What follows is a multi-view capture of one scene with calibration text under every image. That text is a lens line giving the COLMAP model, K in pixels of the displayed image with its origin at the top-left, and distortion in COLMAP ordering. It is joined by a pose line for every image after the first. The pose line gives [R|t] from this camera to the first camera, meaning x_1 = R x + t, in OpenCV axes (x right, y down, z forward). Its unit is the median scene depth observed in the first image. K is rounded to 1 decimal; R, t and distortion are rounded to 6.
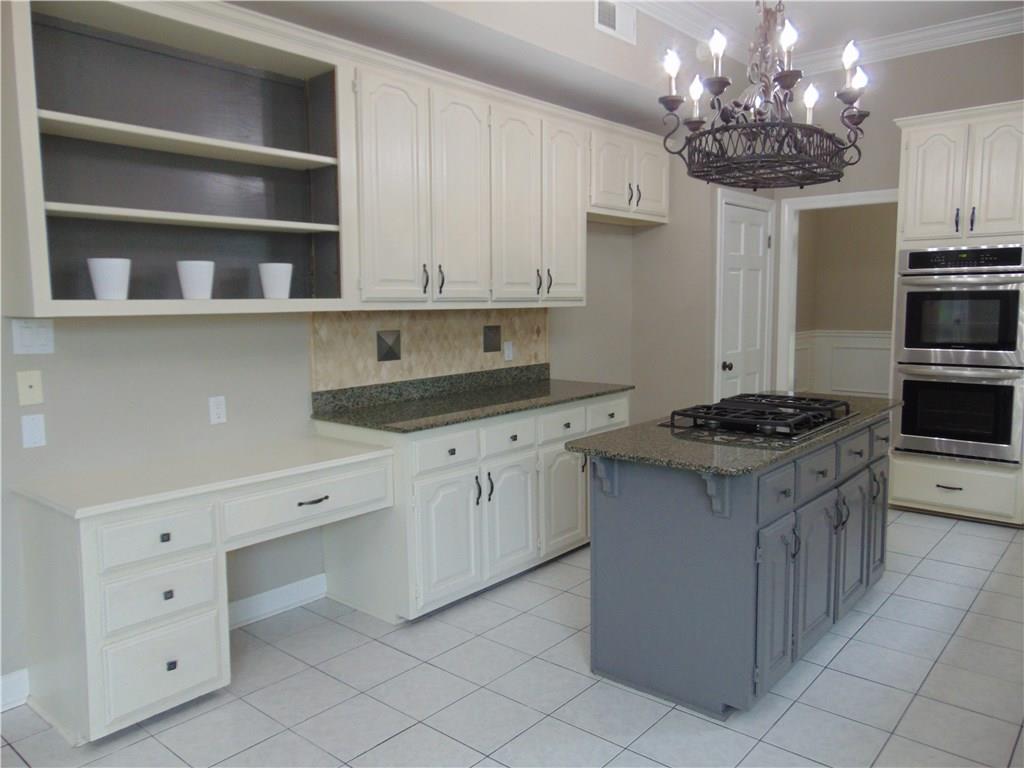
lens RADIAL K [[771.1, 0, 514.6], [0, 771.1, 373.6], [0, 0, 1]] dist [-0.117782, 0.265275]
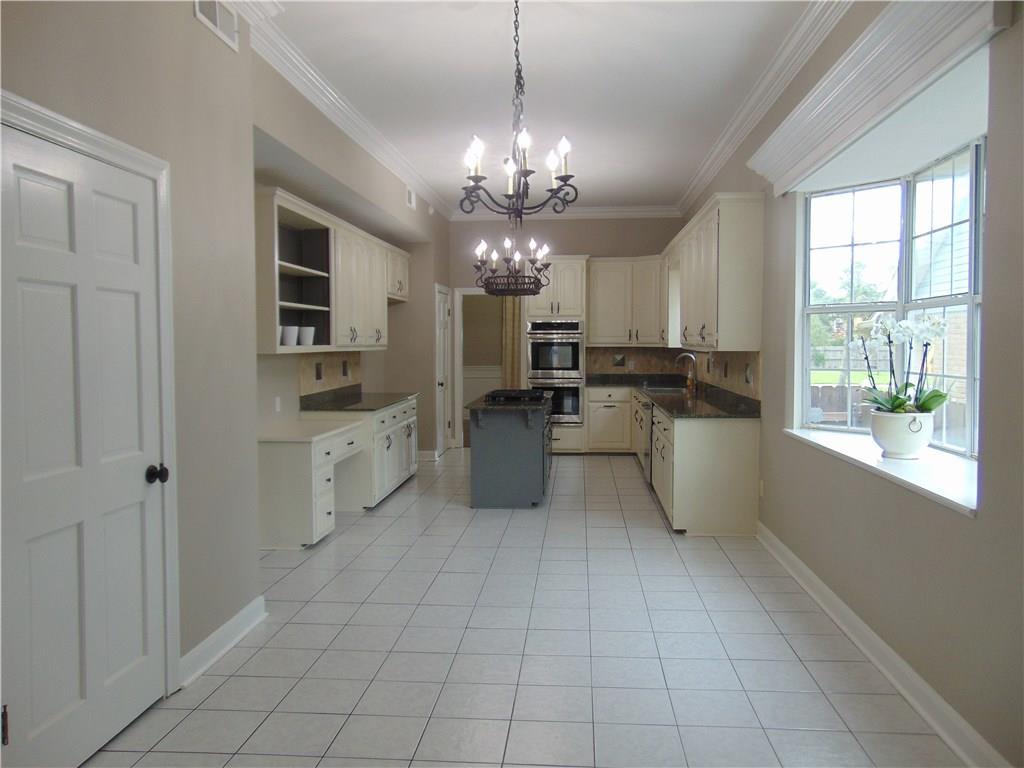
lens RADIAL K [[771.1, 0, 514.6], [0, 771.1, 373.6], [0, 0, 1]] dist [-0.117782, 0.265275]
pose [[0.810454, -0.020460, 0.585445, -0.757597], [0.056776, 0.997428, -0.043740, 0.065218], [-0.583044, 0.068688, 0.809532, -0.642476]]
